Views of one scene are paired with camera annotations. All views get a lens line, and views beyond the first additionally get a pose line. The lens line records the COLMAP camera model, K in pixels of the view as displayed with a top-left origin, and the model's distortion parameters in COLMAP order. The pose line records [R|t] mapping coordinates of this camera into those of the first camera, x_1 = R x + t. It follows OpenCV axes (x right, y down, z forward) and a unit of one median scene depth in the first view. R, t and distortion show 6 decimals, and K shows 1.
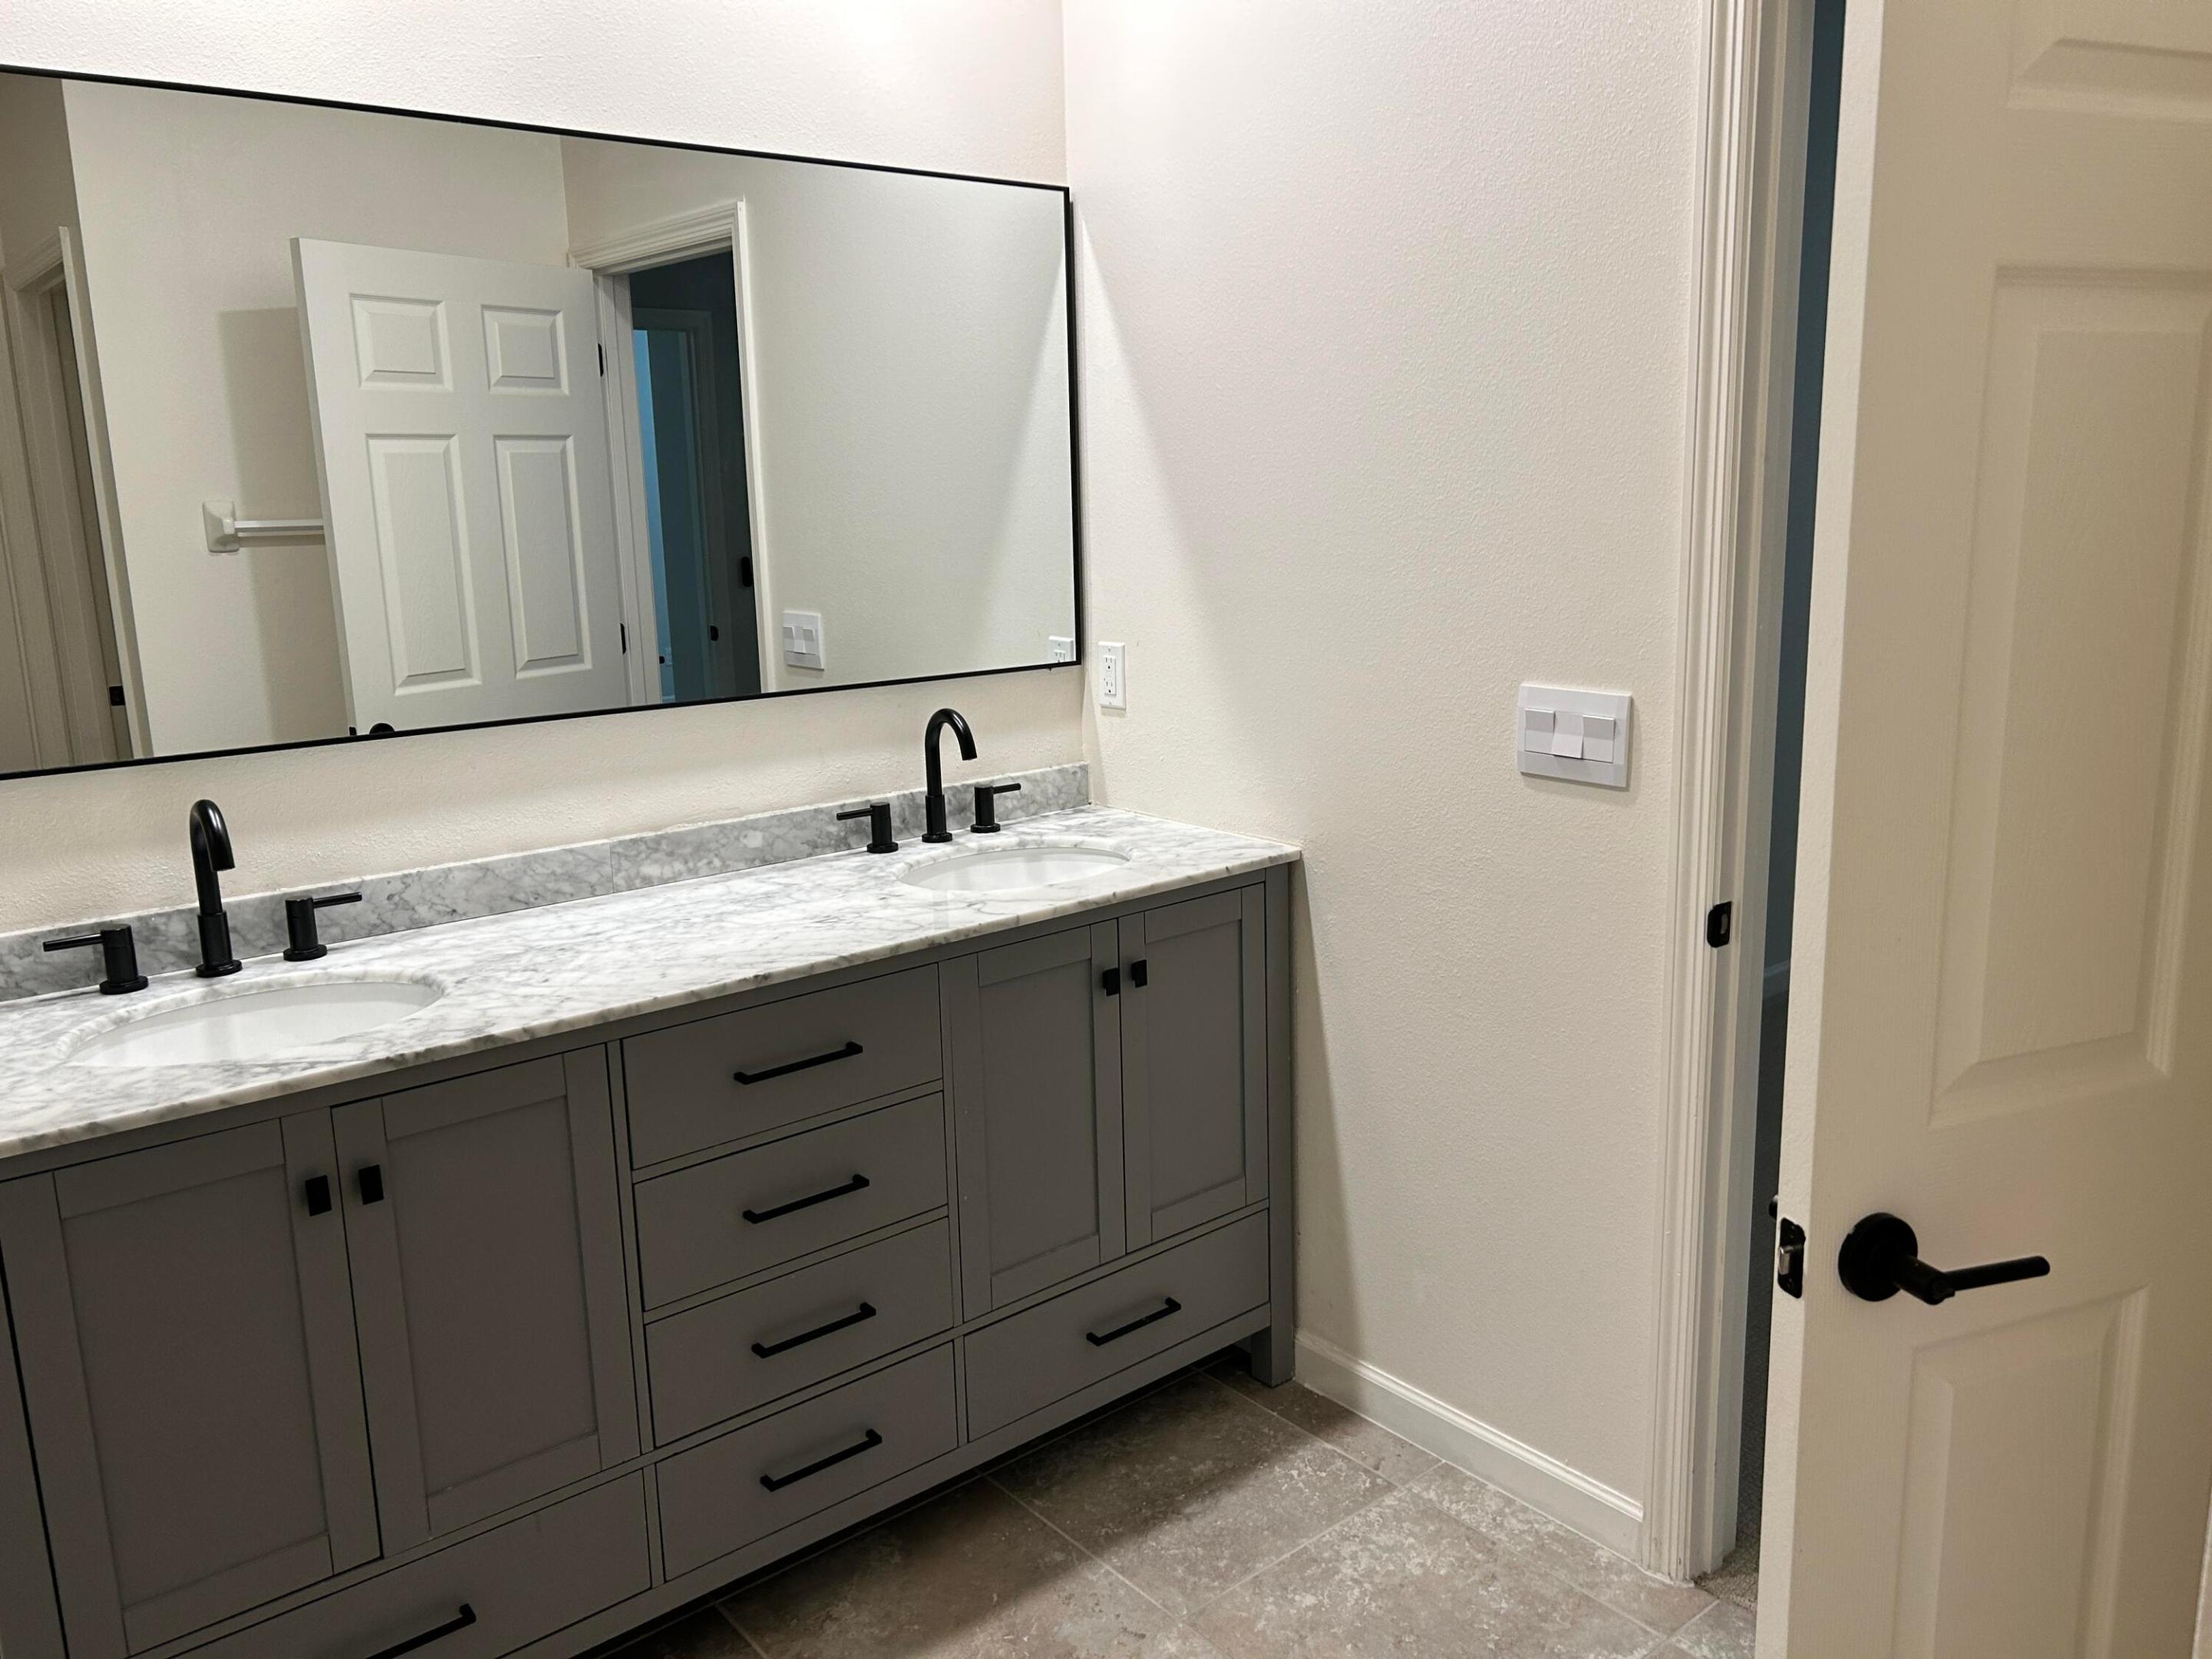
lens RADIAL K [[1669.3, 0, 1113.3], [0, 1669.3, 829.1], [0, 0, 1]] dist [0.056075, -0.062870]
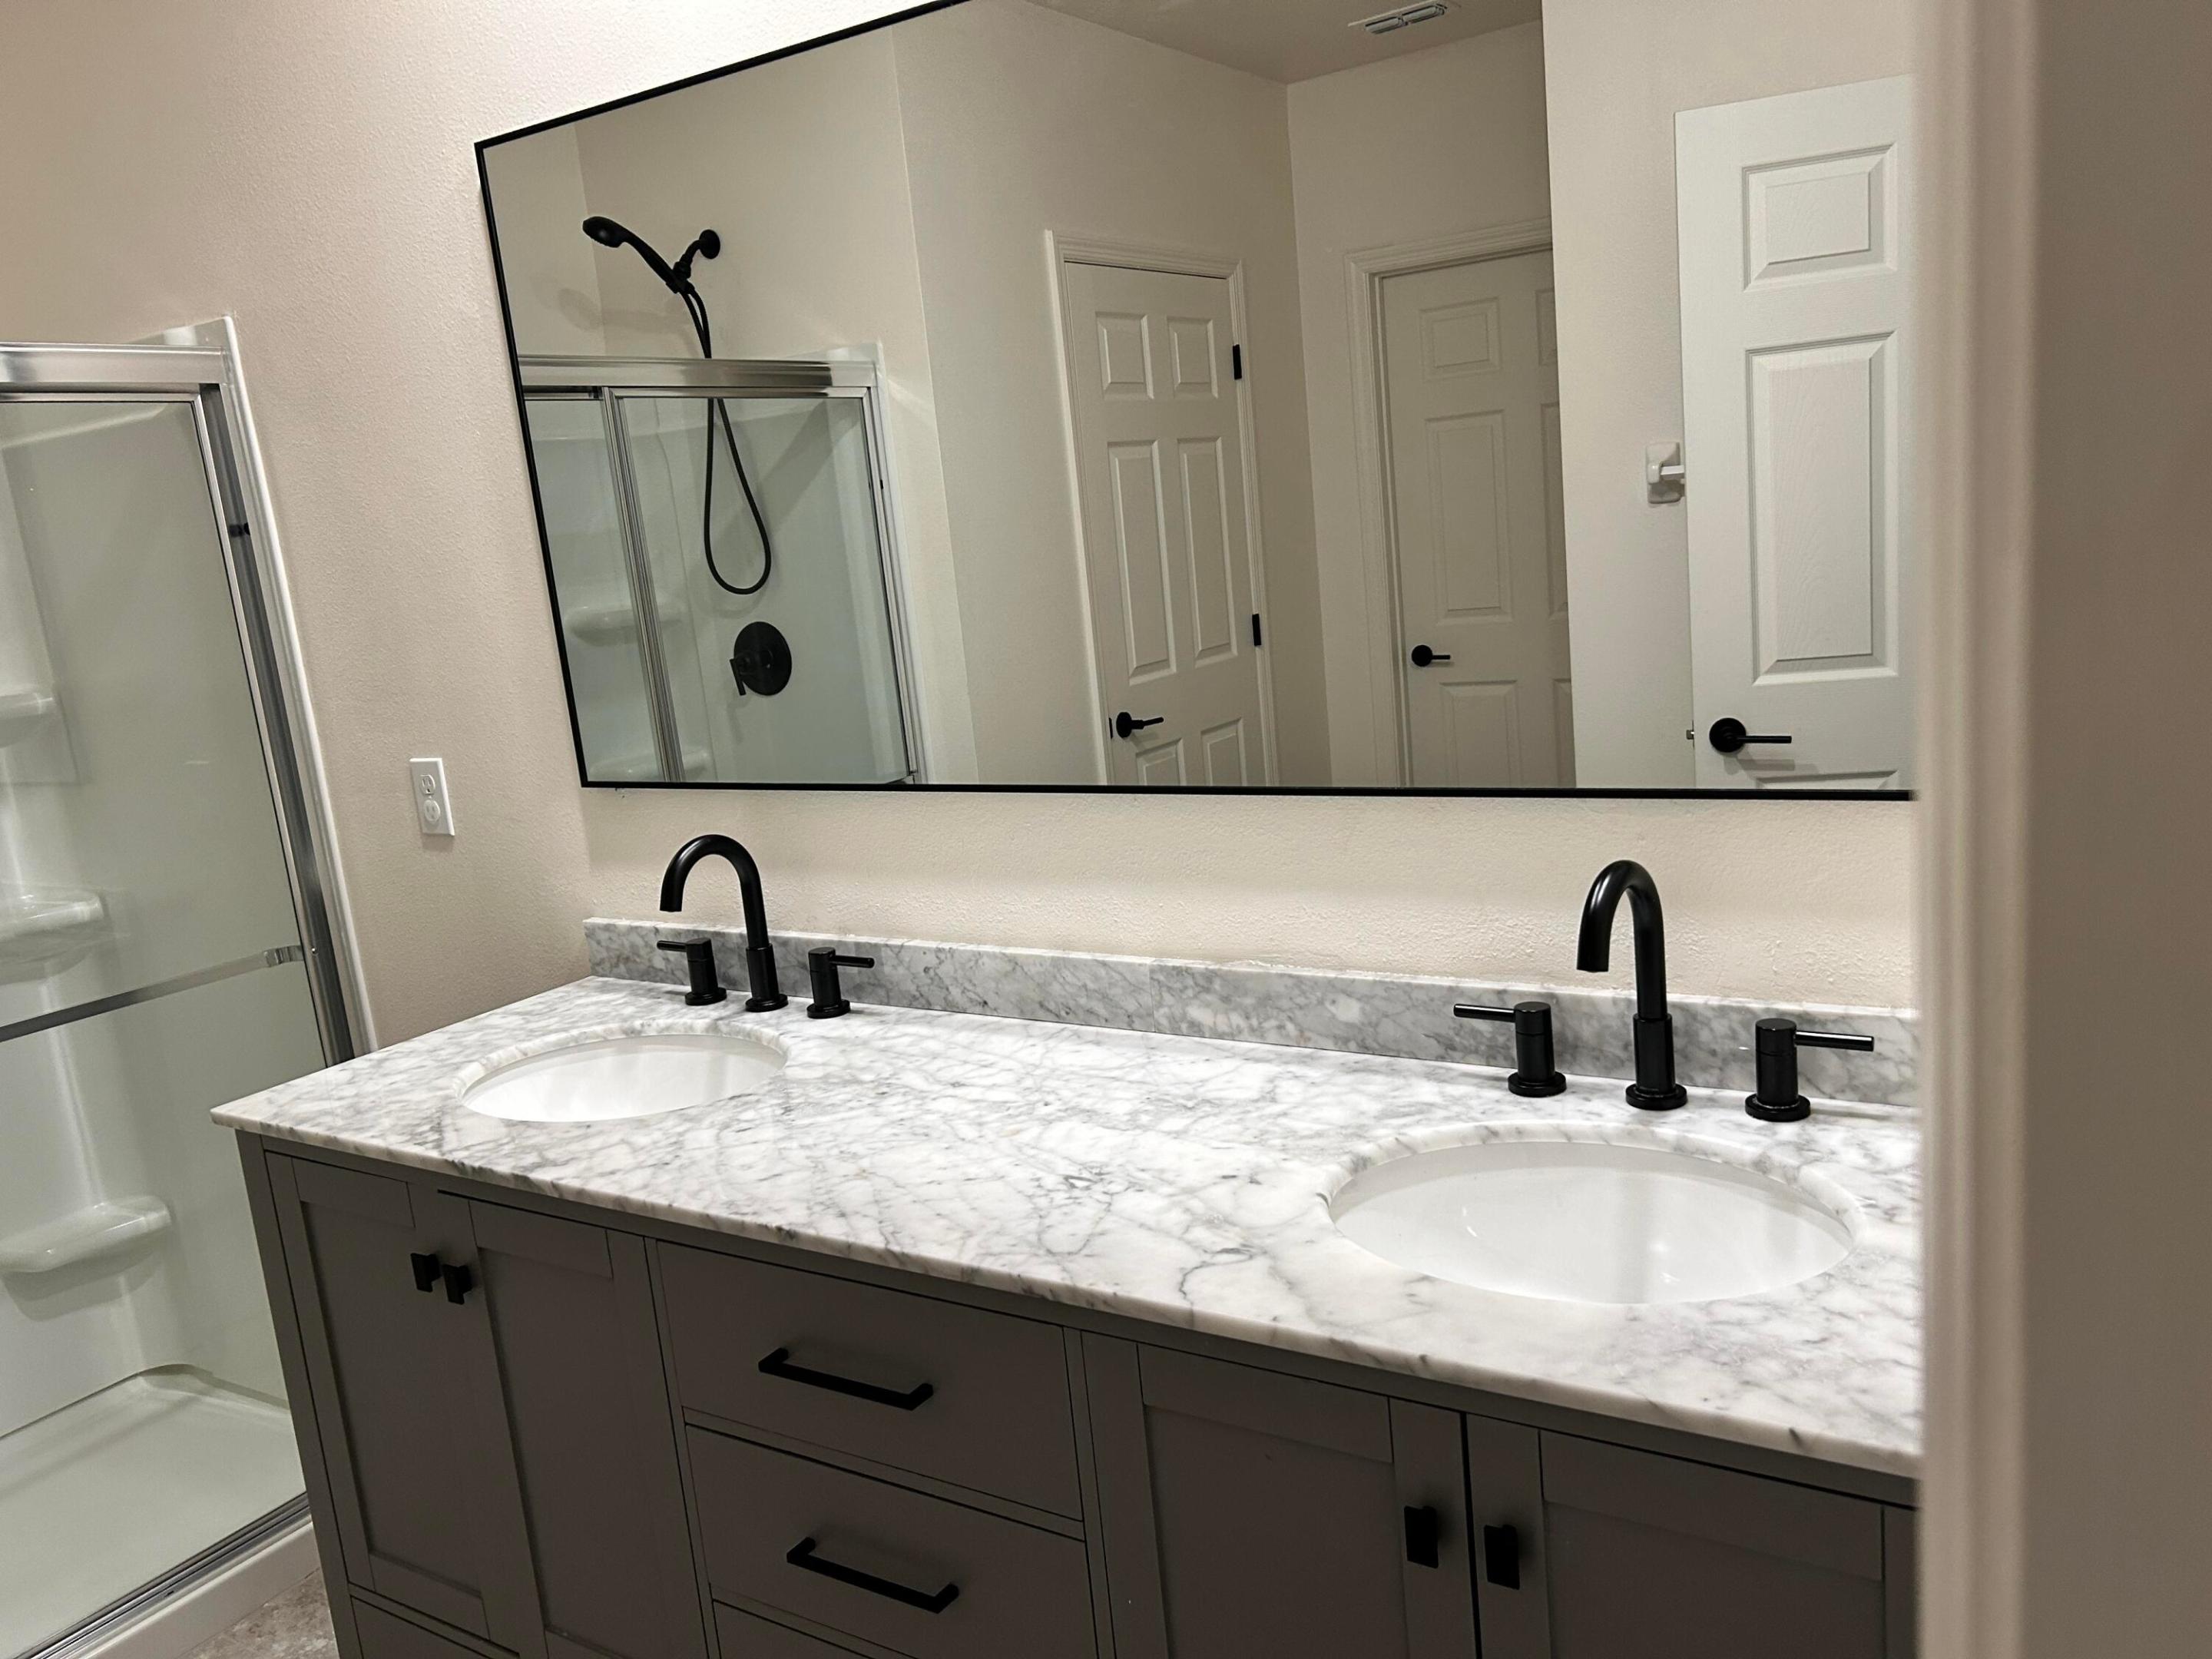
lens RADIAL K [[1669.3, 0, 1110.2], [0, 1669.3, 835.4], [0, 0, 1]] dist [0.056075, -0.062870]
pose [[0.308352, 0.175569, -0.934930, 0.374206], [-0.105674, 0.983060, 0.149754, -0.158723], [0.945385, 0.052621, 0.321681, 0.771003]]
